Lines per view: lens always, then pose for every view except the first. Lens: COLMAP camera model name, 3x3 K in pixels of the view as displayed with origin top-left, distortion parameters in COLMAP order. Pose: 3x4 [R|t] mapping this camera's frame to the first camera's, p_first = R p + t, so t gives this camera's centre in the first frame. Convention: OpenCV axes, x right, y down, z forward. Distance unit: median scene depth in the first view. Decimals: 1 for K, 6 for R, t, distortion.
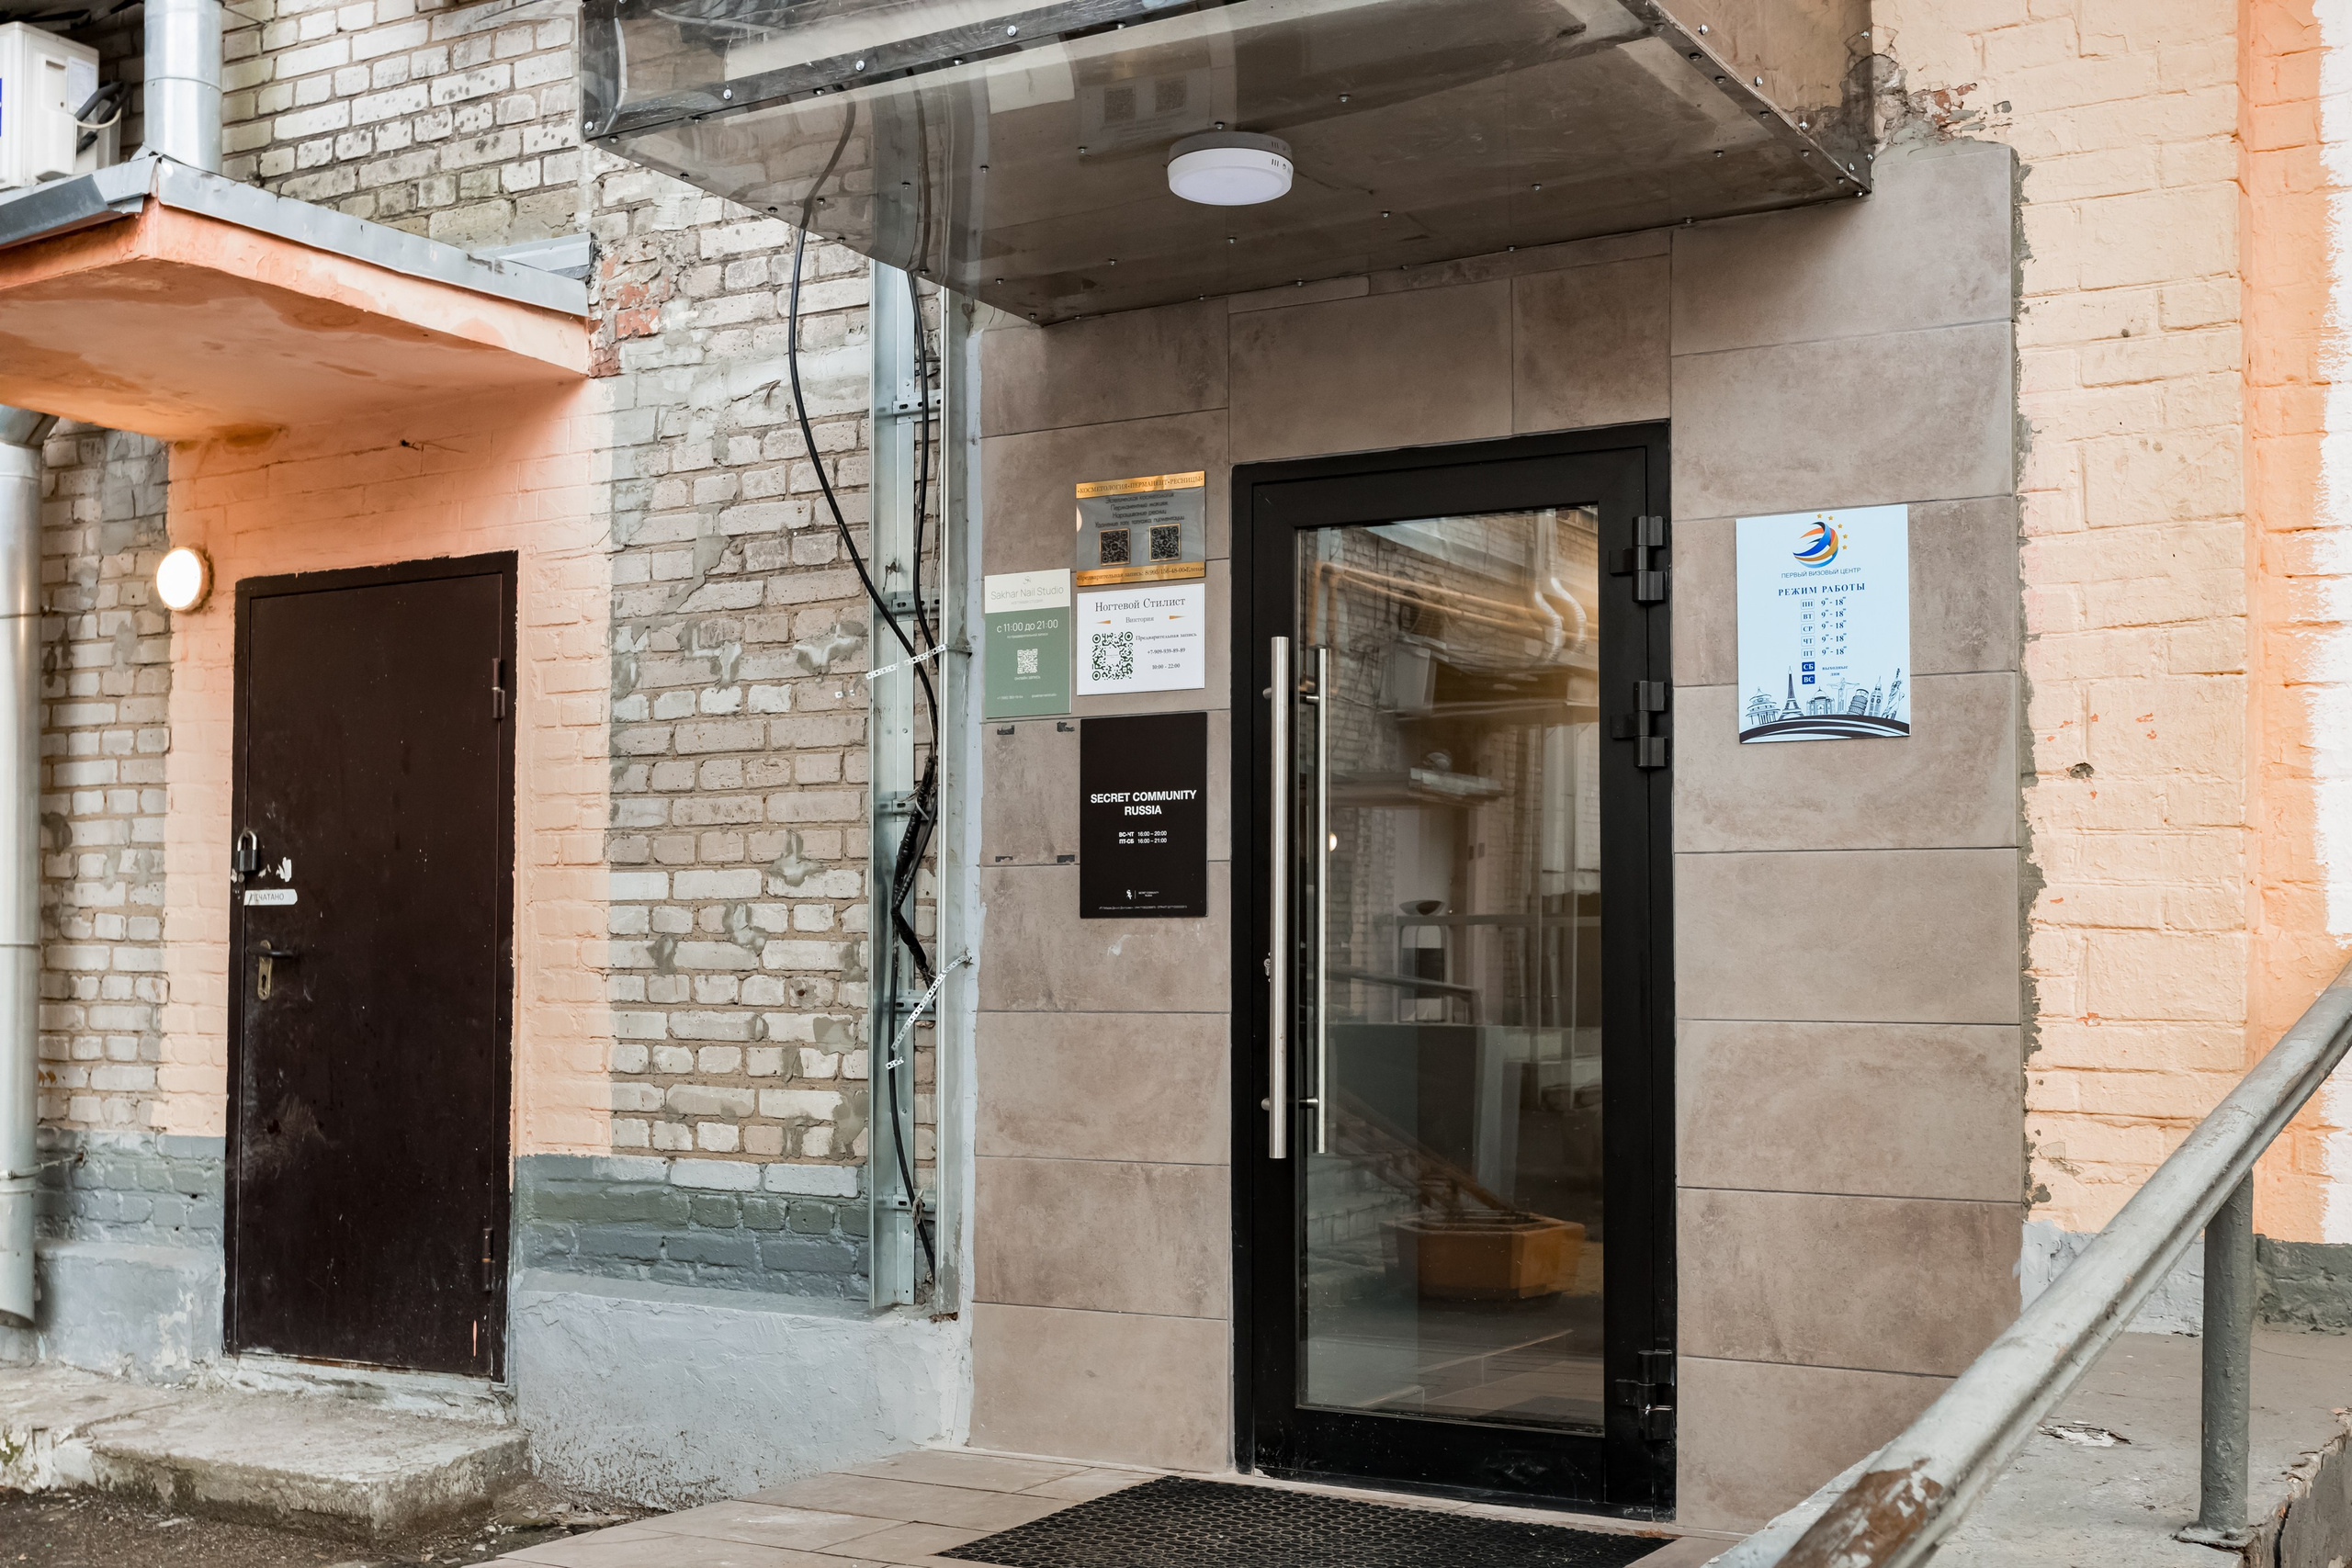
lens RADIAL K [[2686.1, 0, 1177.3], [0, 2686.1, 870.4], [0, 0, 1]] dist [0.008377, 0.000000]
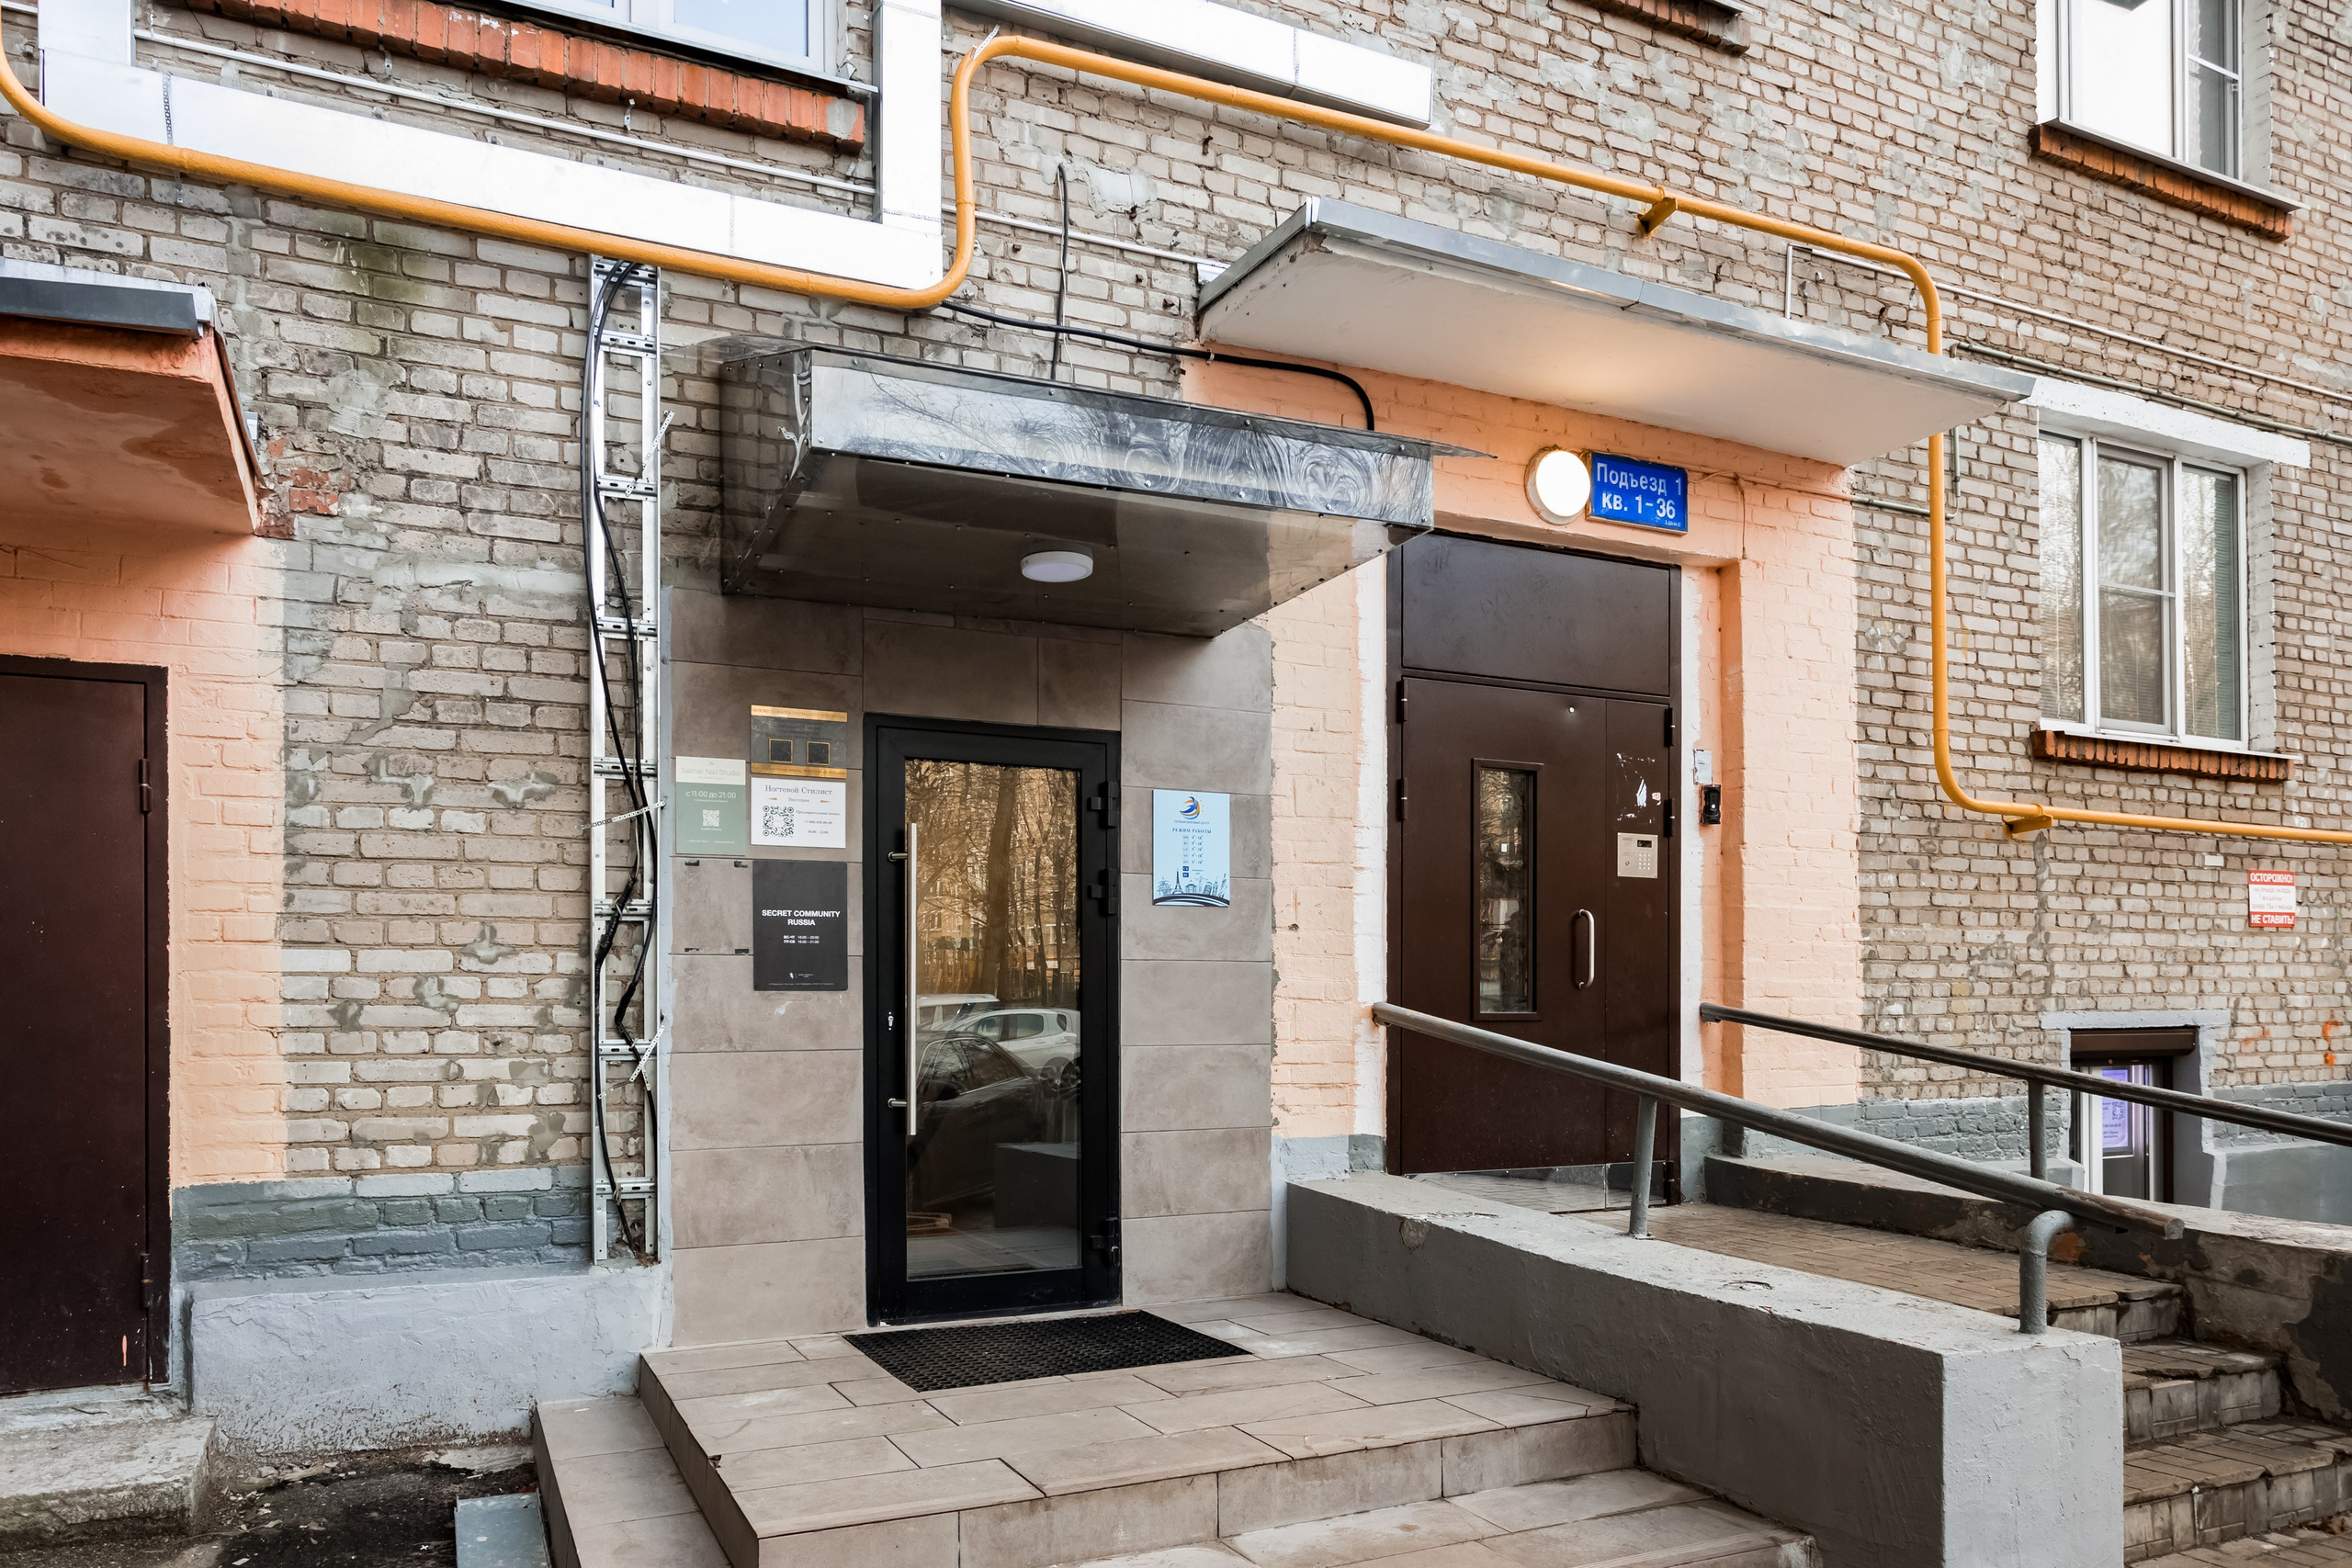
lens RADIAL K [[1611.9, 0, 1155.4], [0, 1611.9, 1005.6], [0, 0, 1]] dist [-0.010976, 0.009966]
pose [[0.561074, -0.005633, 0.827746, -0.626766], [-0.025999, 0.999364, 0.024423, -0.001781], [-0.827357, -0.035224, 0.560570, 0.275575]]
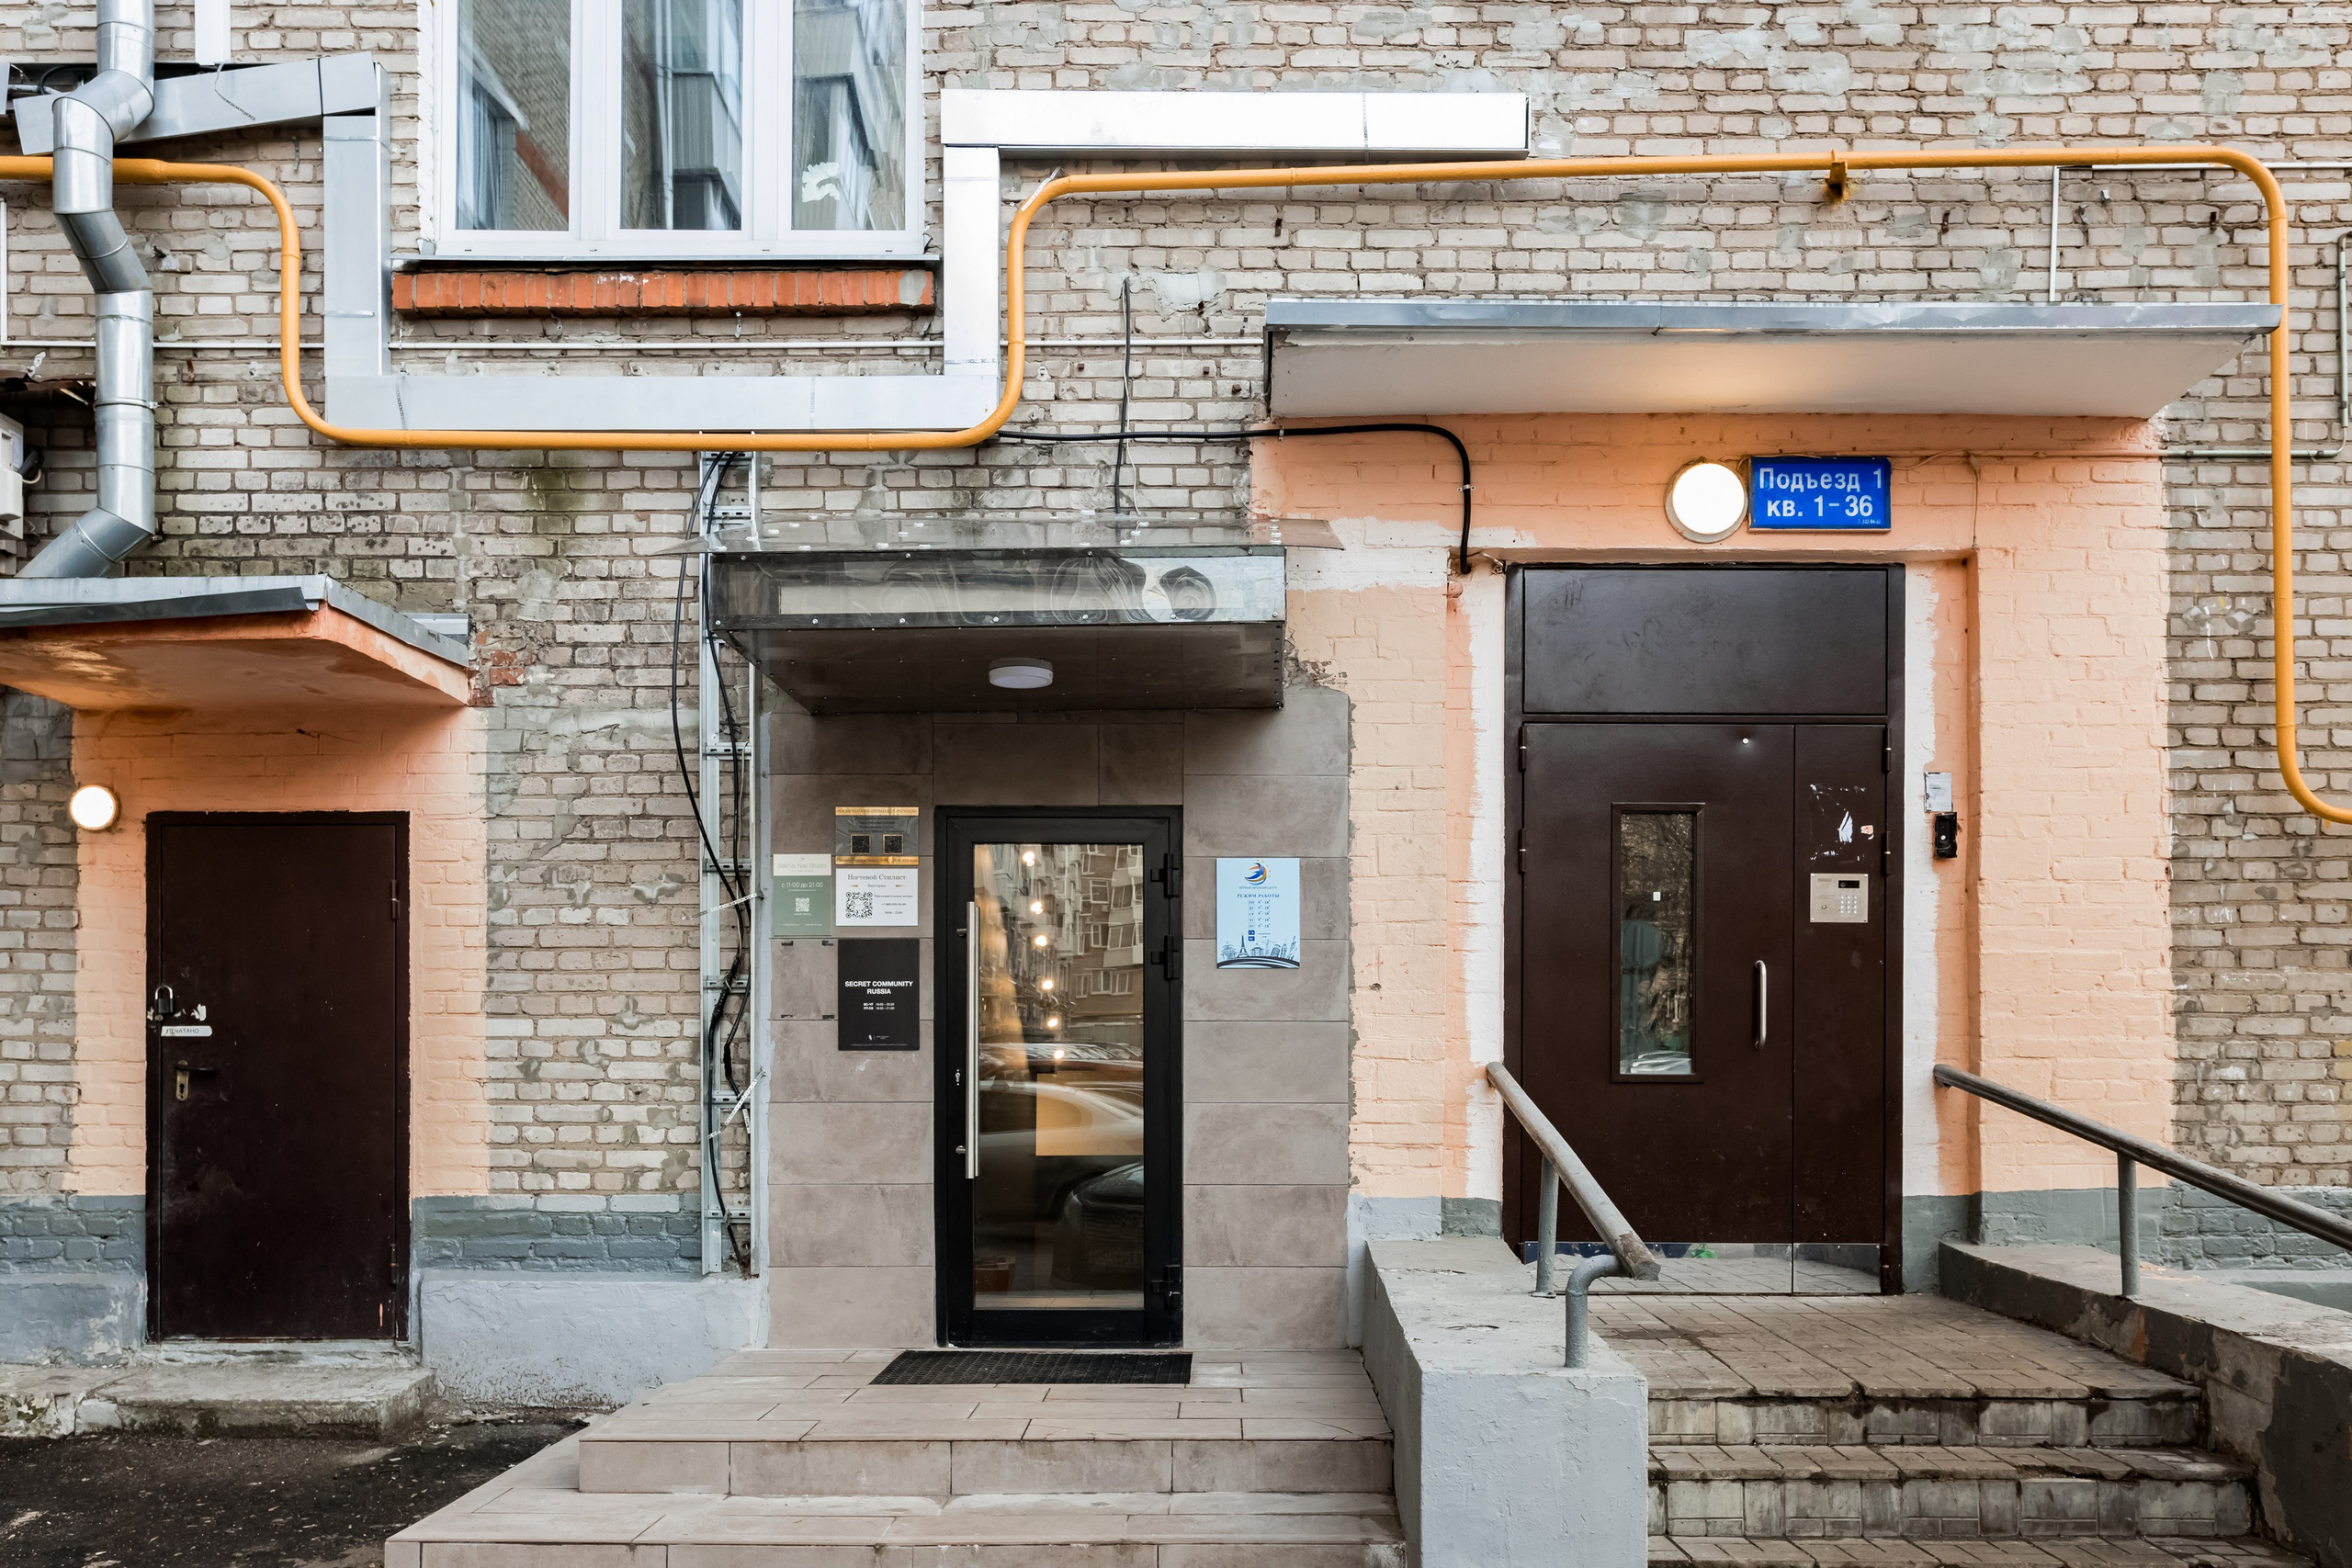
lens RADIAL K [[2108.6, 0, 1223.9], [0, 2108.6, 1076.3], [0, 0, 1]] dist [0.001328, 0.000680]
pose [[0.863949, -0.003433, 0.503568, -0.490448], [-0.016531, 0.999245, 0.035172, -0.017573], [-0.503309, -0.038712, 0.863239, -0.325856]]
